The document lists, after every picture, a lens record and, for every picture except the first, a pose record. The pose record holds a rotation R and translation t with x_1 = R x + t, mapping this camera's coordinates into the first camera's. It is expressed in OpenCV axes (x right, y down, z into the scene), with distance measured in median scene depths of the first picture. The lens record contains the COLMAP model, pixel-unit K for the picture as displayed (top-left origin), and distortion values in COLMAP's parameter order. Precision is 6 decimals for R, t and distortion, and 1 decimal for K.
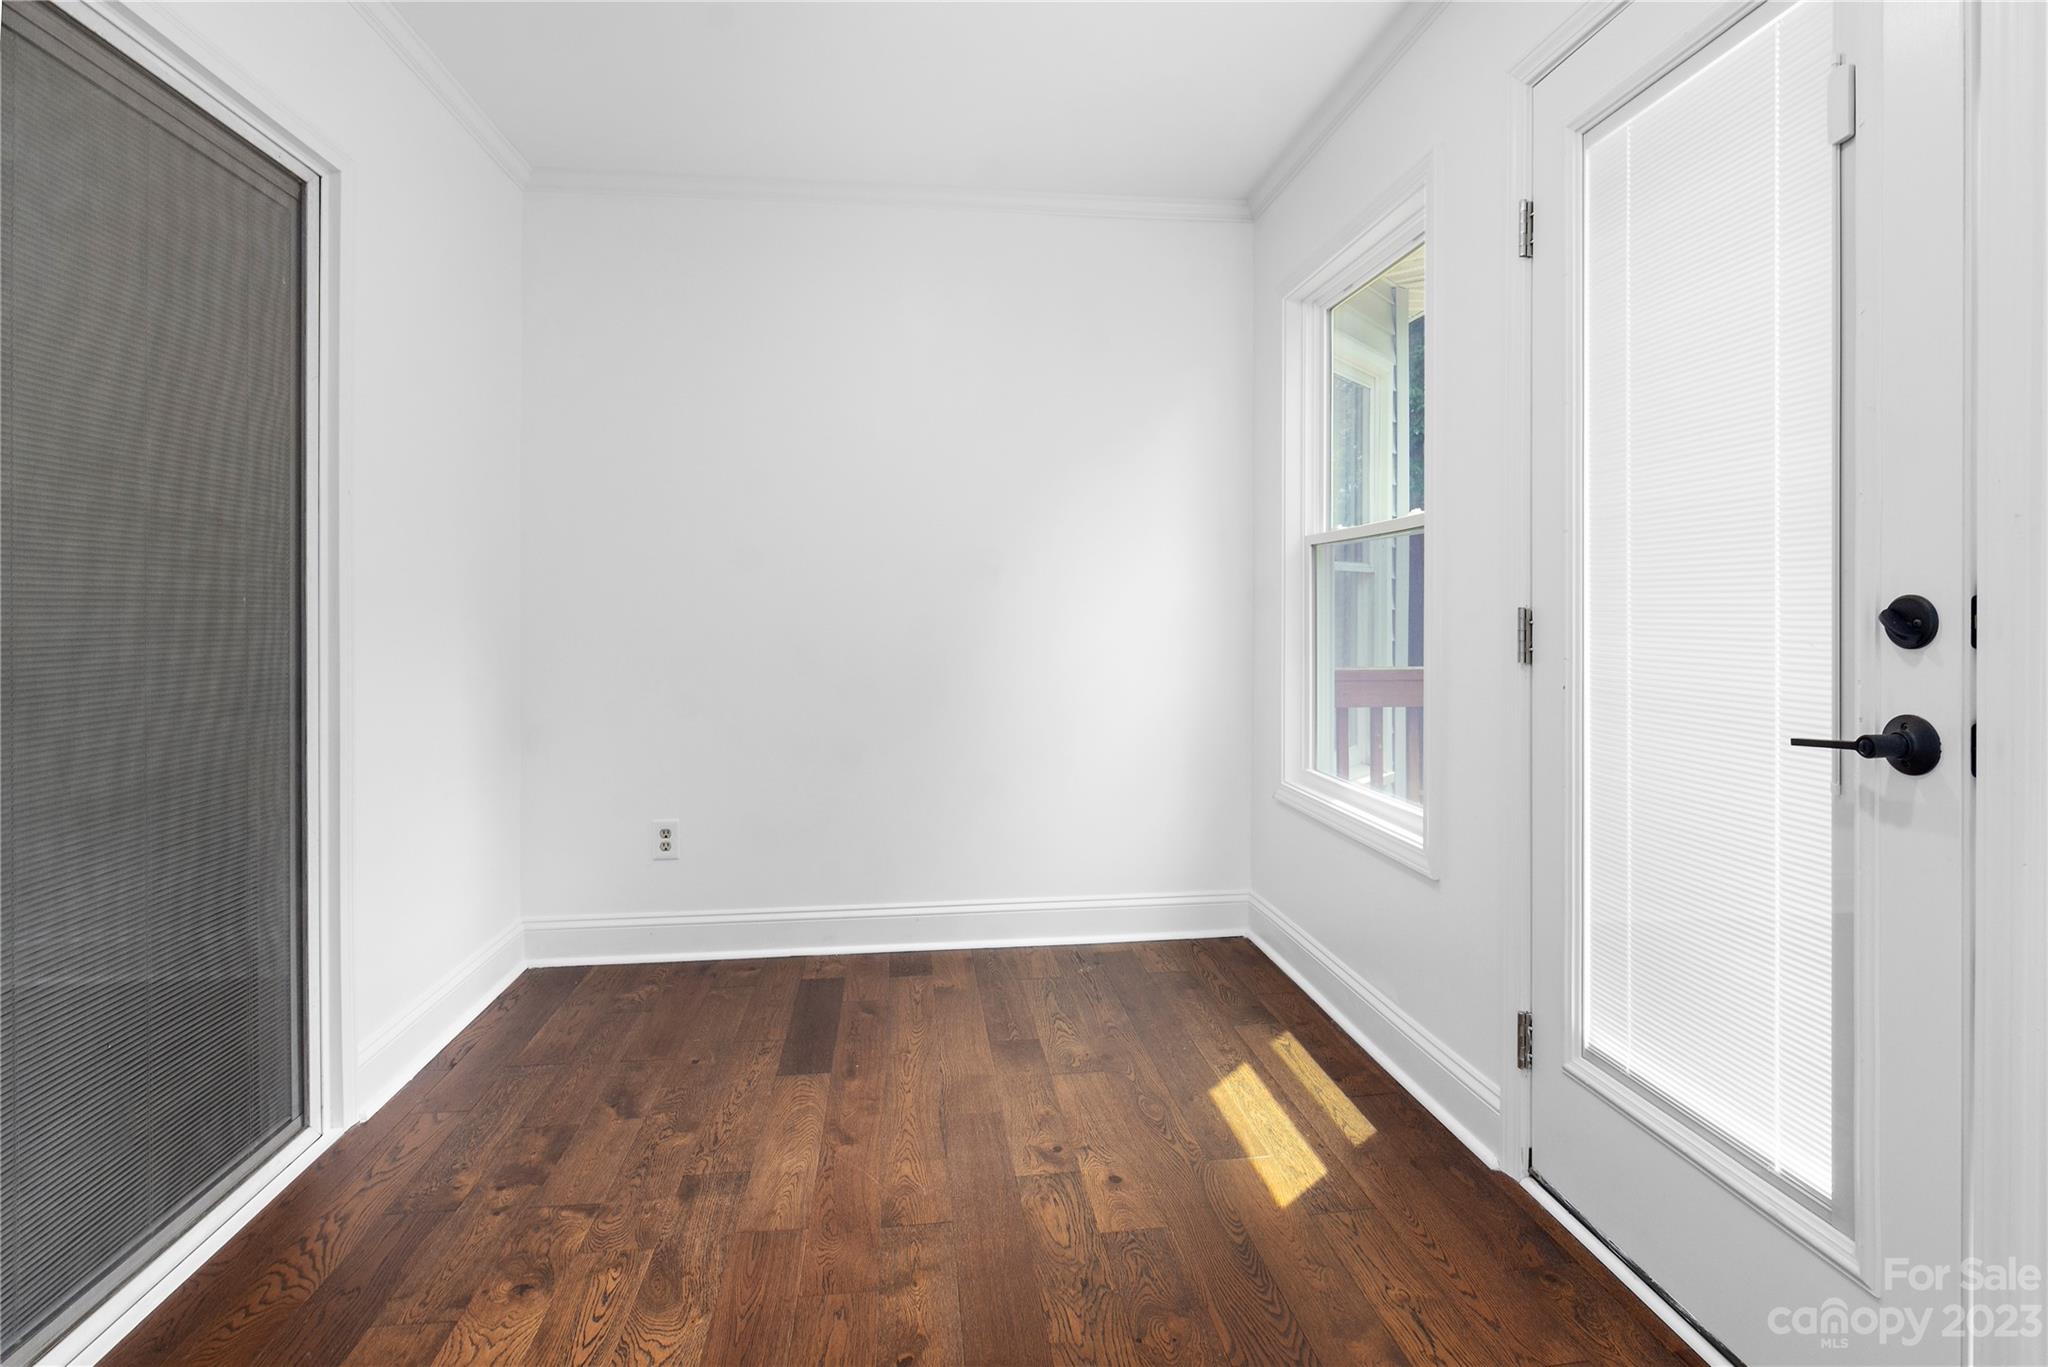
lens RADIAL K [[1052.0, 0, 1002.3], [0, 1052.0, 620.6], [0, 0, 1]] dist [-0.002679, -0.000257]
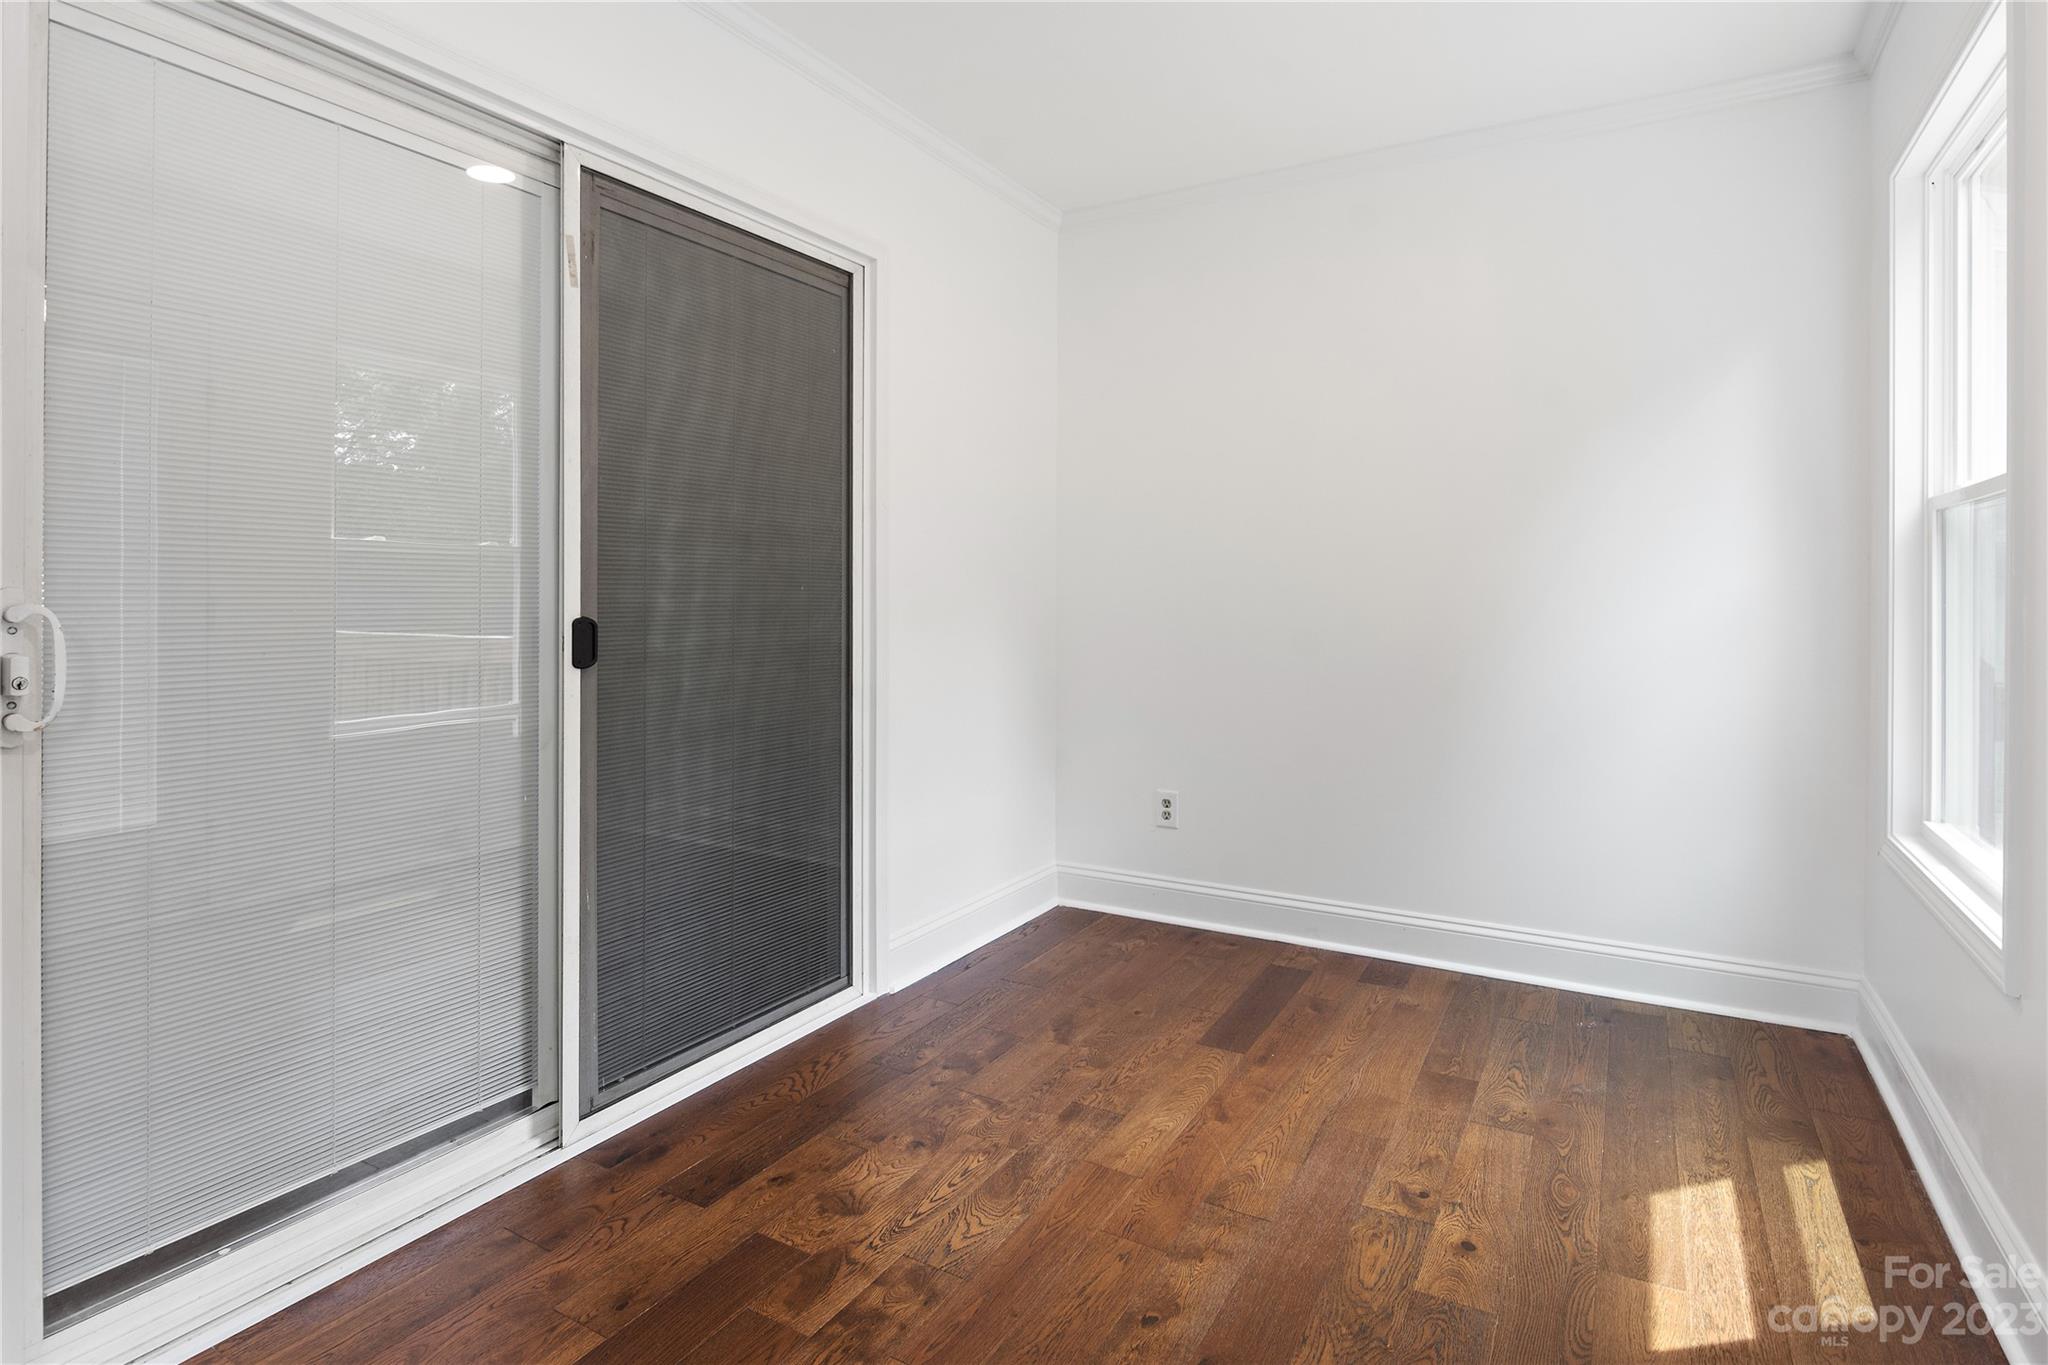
lens RADIAL K [[1052.0, 0, 983.6], [0, 1052.0, 595.8], [0, 0, 1]] dist [-0.002679, -0.000257]
pose [[0.795984, 0.006058, -0.605288, 0.270634], [-0.010988, 0.999930, -0.004442, -0.004314], [0.605218, 0.010186, 0.795994, 0.041760]]
